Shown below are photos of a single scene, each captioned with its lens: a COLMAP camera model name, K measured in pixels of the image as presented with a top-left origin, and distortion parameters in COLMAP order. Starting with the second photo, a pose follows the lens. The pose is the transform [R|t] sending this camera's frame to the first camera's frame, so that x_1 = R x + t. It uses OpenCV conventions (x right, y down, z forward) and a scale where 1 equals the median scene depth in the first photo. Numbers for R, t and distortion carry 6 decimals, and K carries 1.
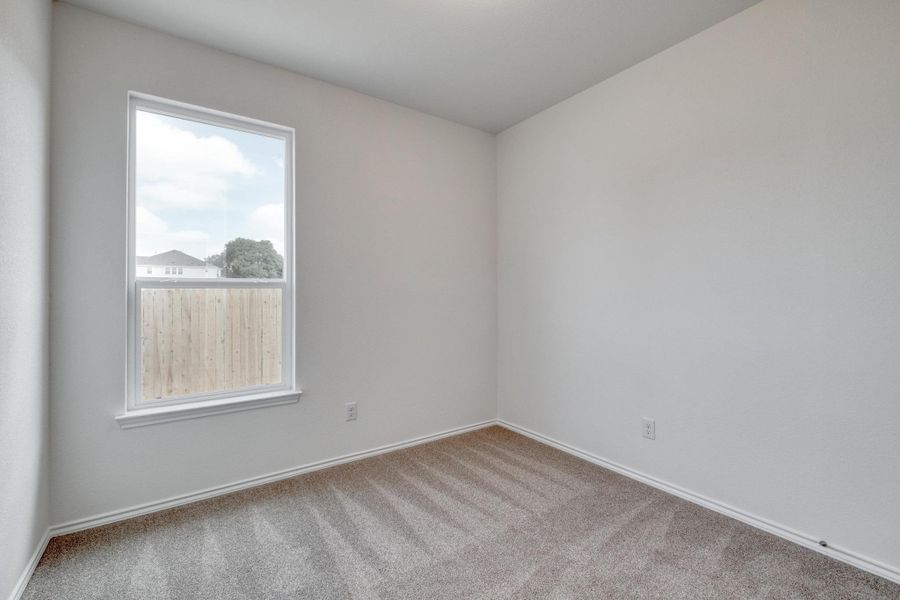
lens RADIAL K [[400.3, 0, 456.9], [0, 400.3, 292.3], [0, 0, 1]] dist [0.001303, -0.000080]
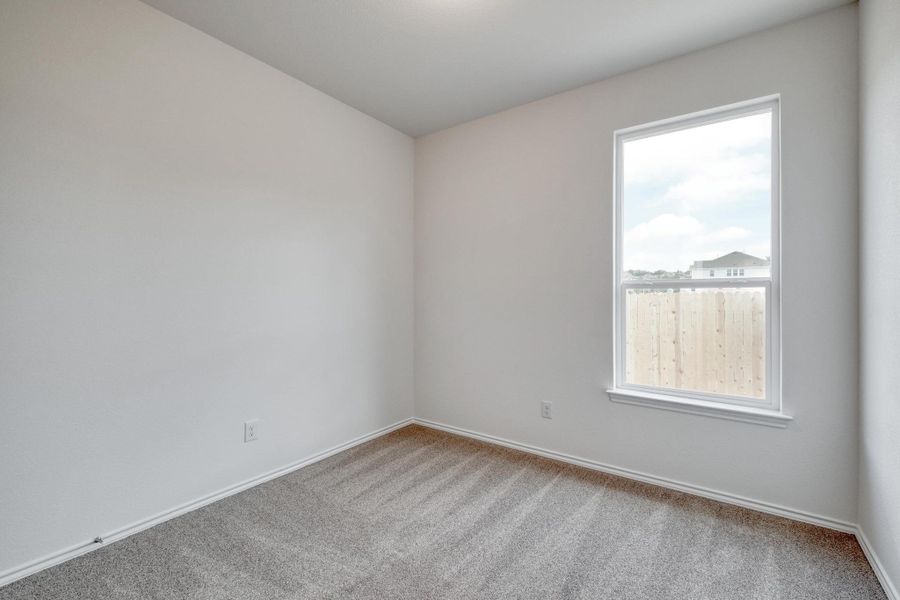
lens RADIAL K [[390.8, 0, 450.0], [0, 390.8, 300.0], [0, 0, 1]] dist [0.001894, 0.000169]
pose [[0.295564, 0.012484, -0.955242, 0.155795], [0.003662, 0.999892, 0.014201, -0.000194], [0.955316, -0.007695, 0.295486, 0.114087]]
